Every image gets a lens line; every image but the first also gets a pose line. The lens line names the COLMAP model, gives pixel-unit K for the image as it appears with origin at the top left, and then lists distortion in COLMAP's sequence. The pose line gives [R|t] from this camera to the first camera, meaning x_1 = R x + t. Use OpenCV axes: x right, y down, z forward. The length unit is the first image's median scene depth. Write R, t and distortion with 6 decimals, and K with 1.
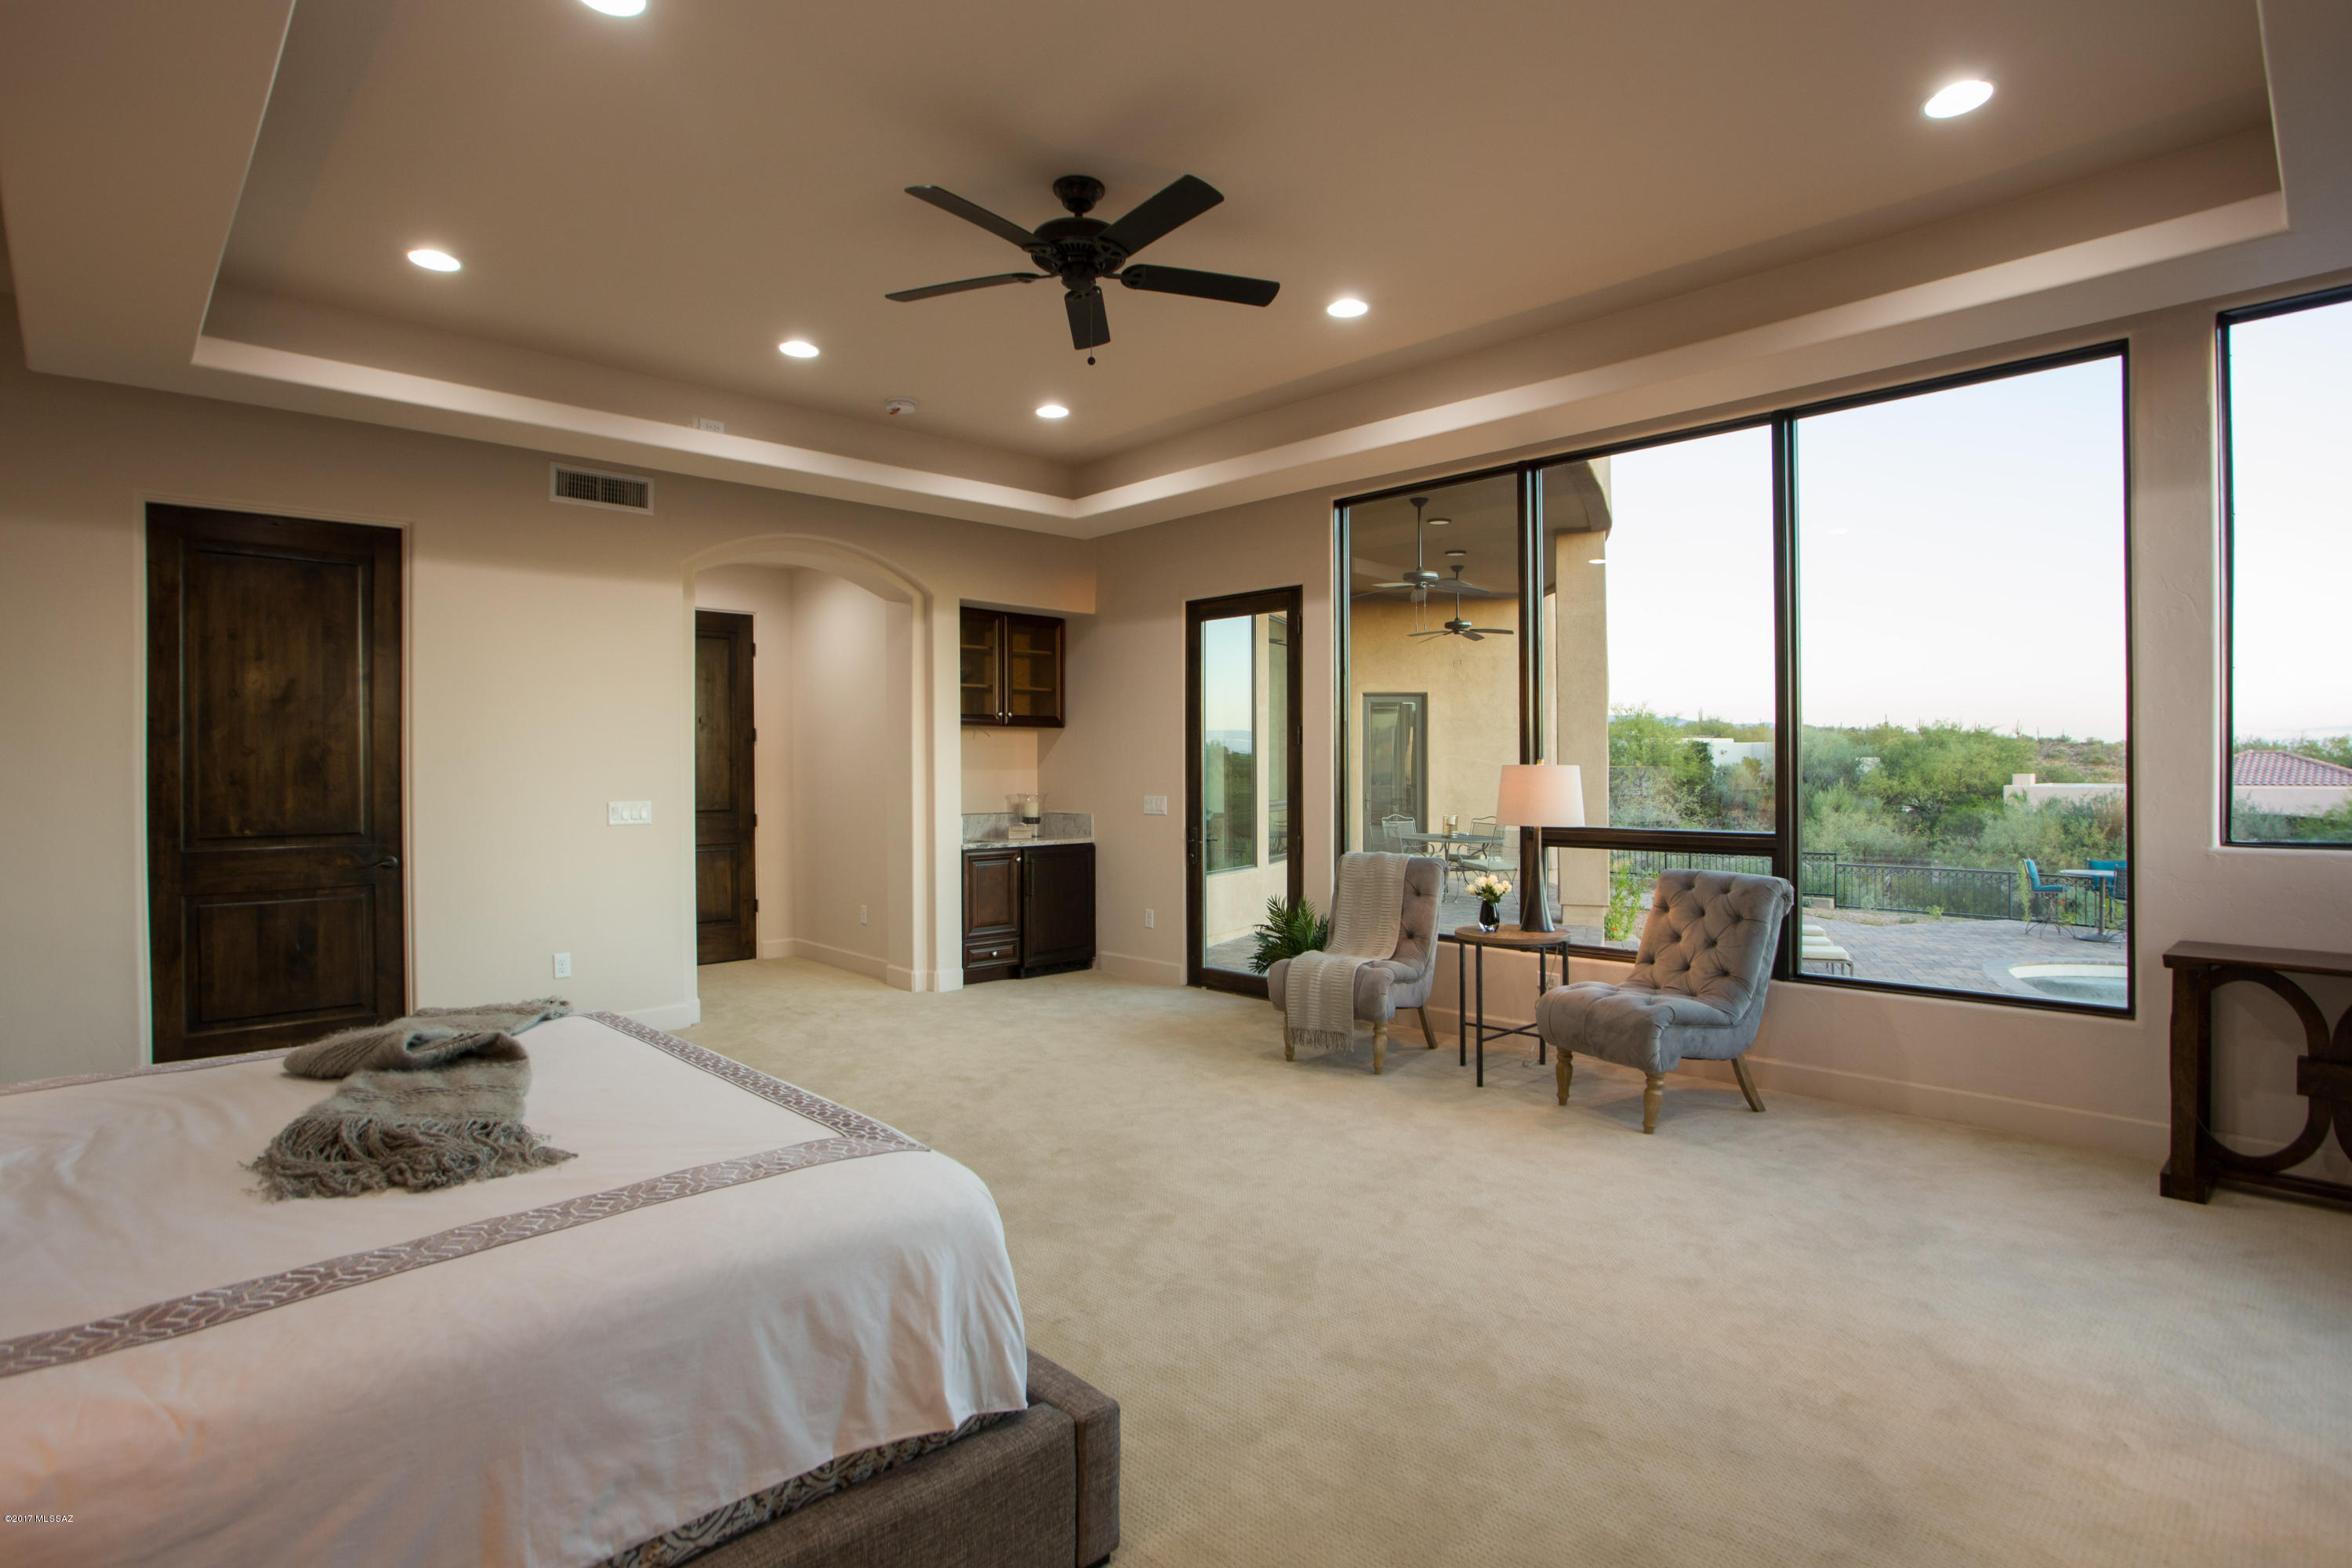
lens RADIAL K [[1148.6, 0, 1168.1], [0, 1148.6, 778.6], [0, 0, 1]] dist [-0.046832, 0.000208]
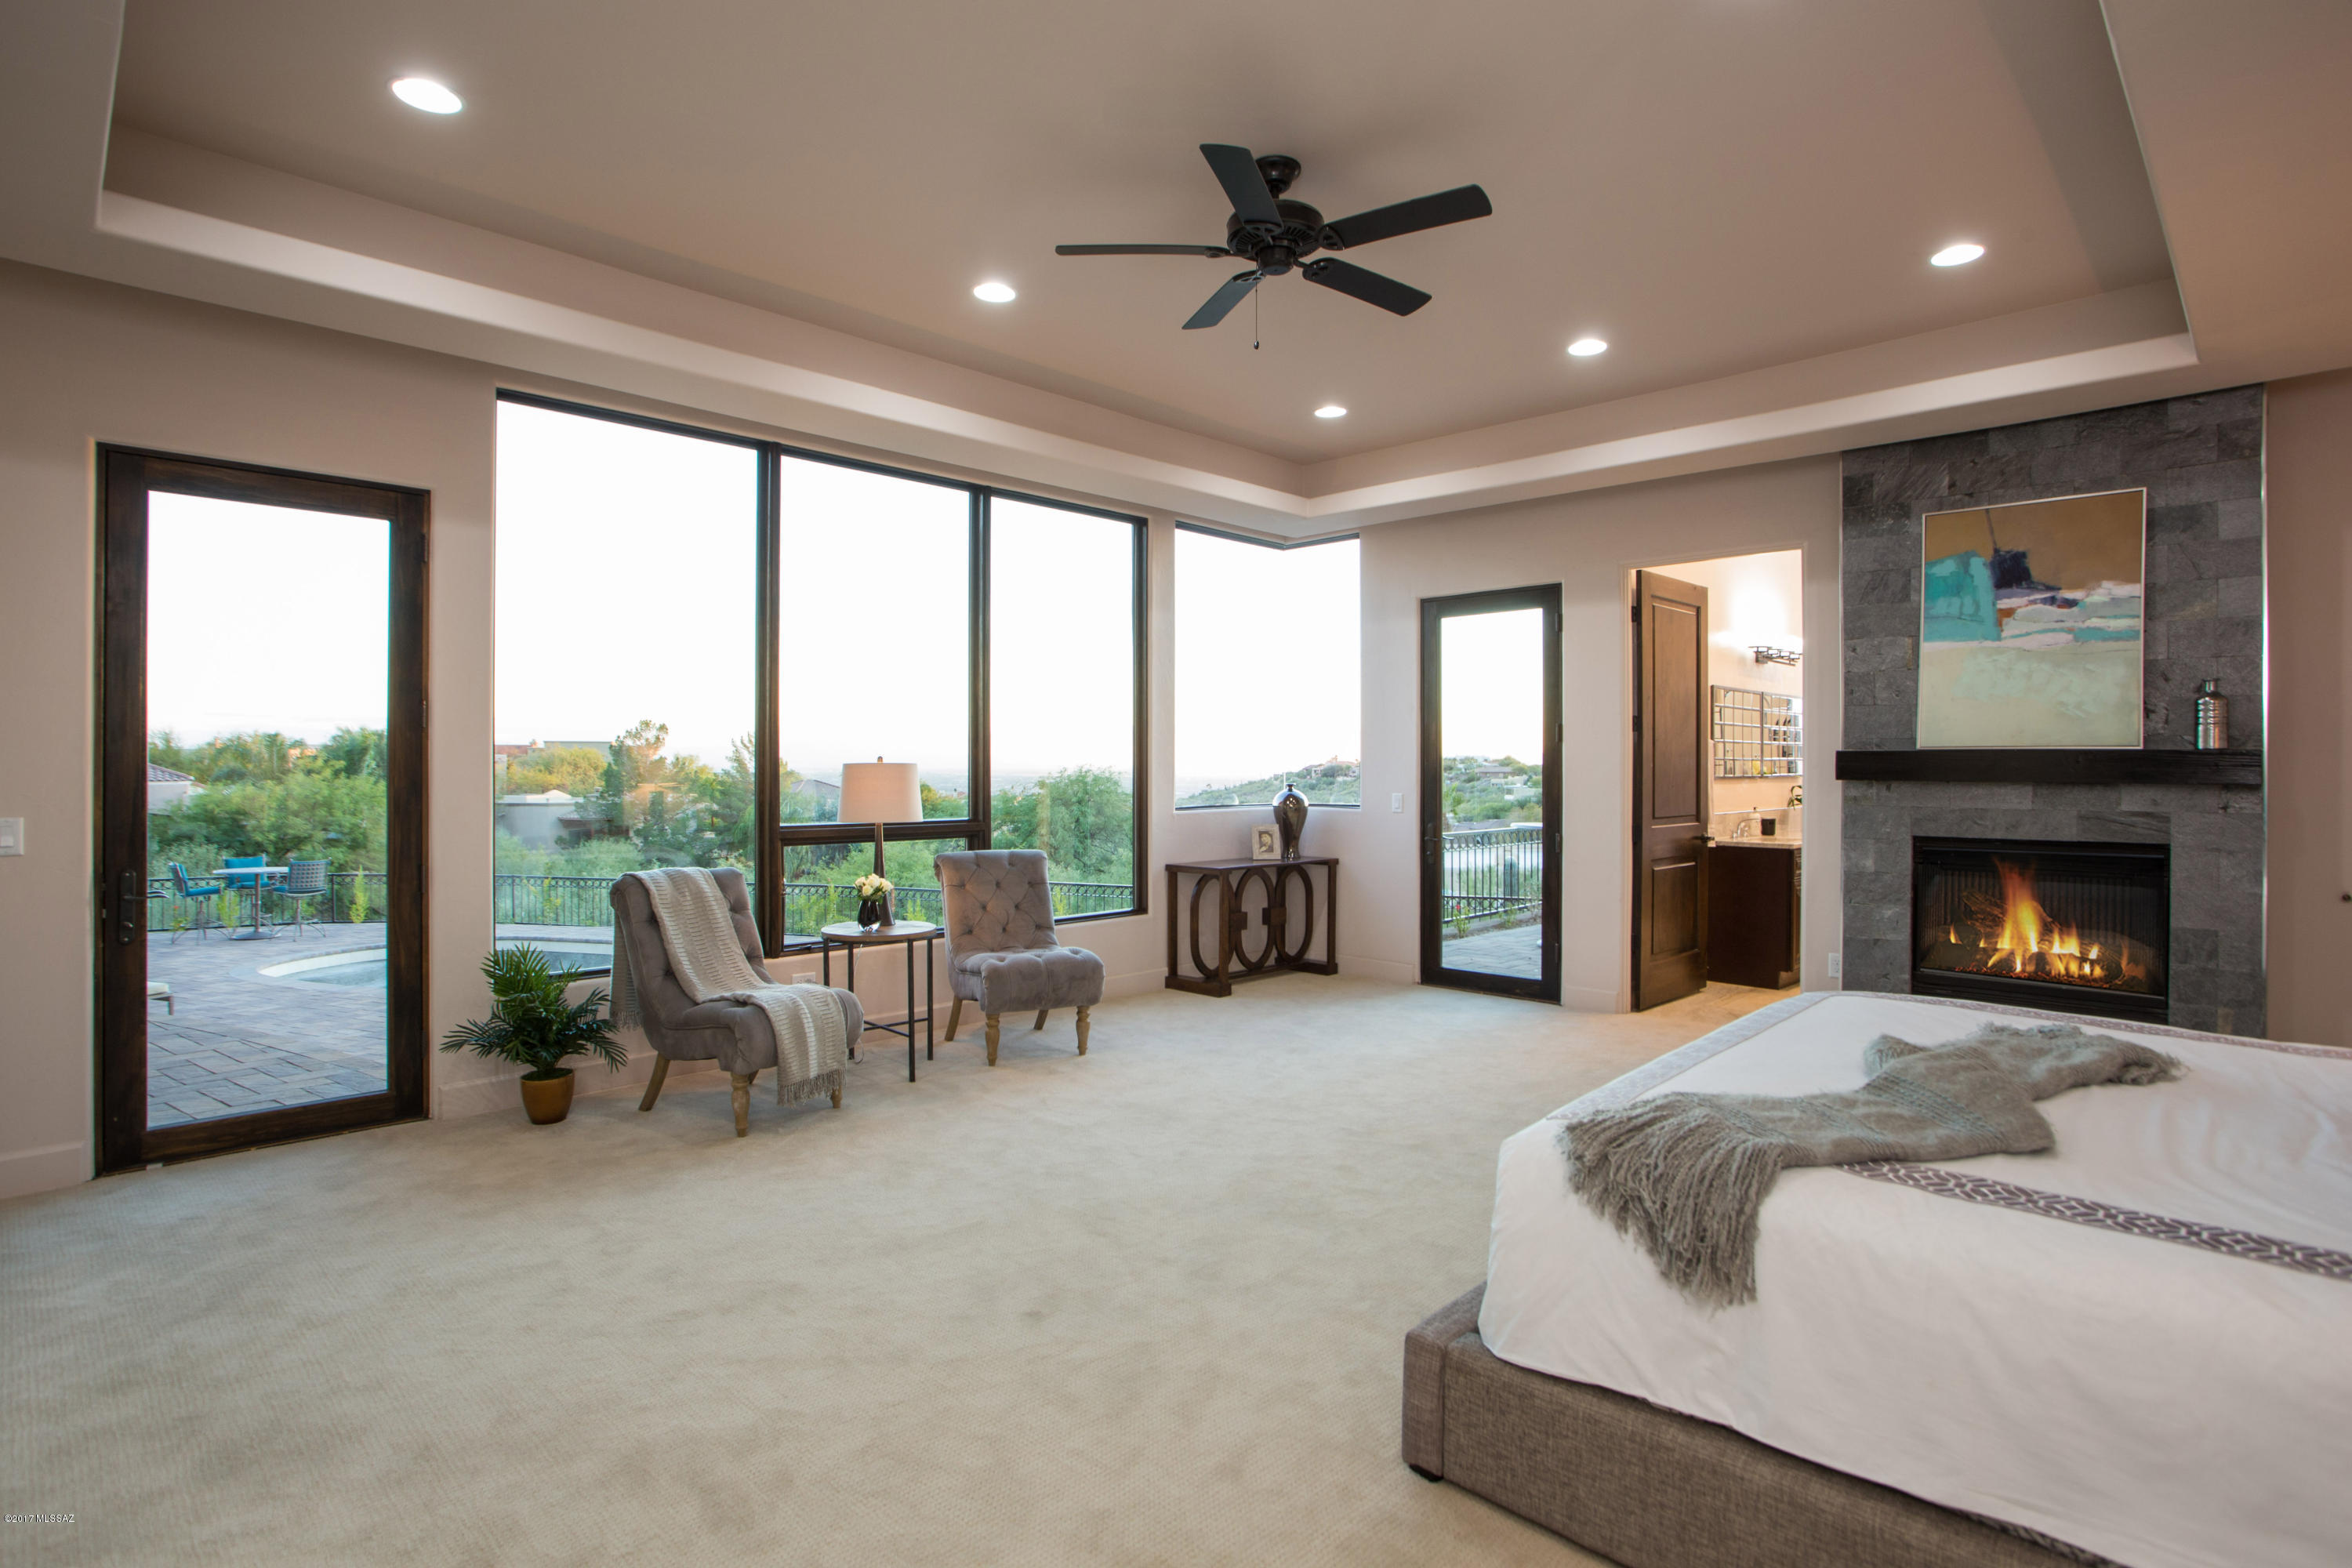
lens RADIAL K [[1148.6, 0, 1135.4], [0, 1148.6, 802.0], [0, 0, 1]] dist [-0.046832, 0.000208]
pose [[0.019080, -0.025328, 0.999497, -0.581194], [0.006574, 0.999661, 0.025207, 0.000000], [-0.999796, 0.006090, 0.019240, 0.631511]]
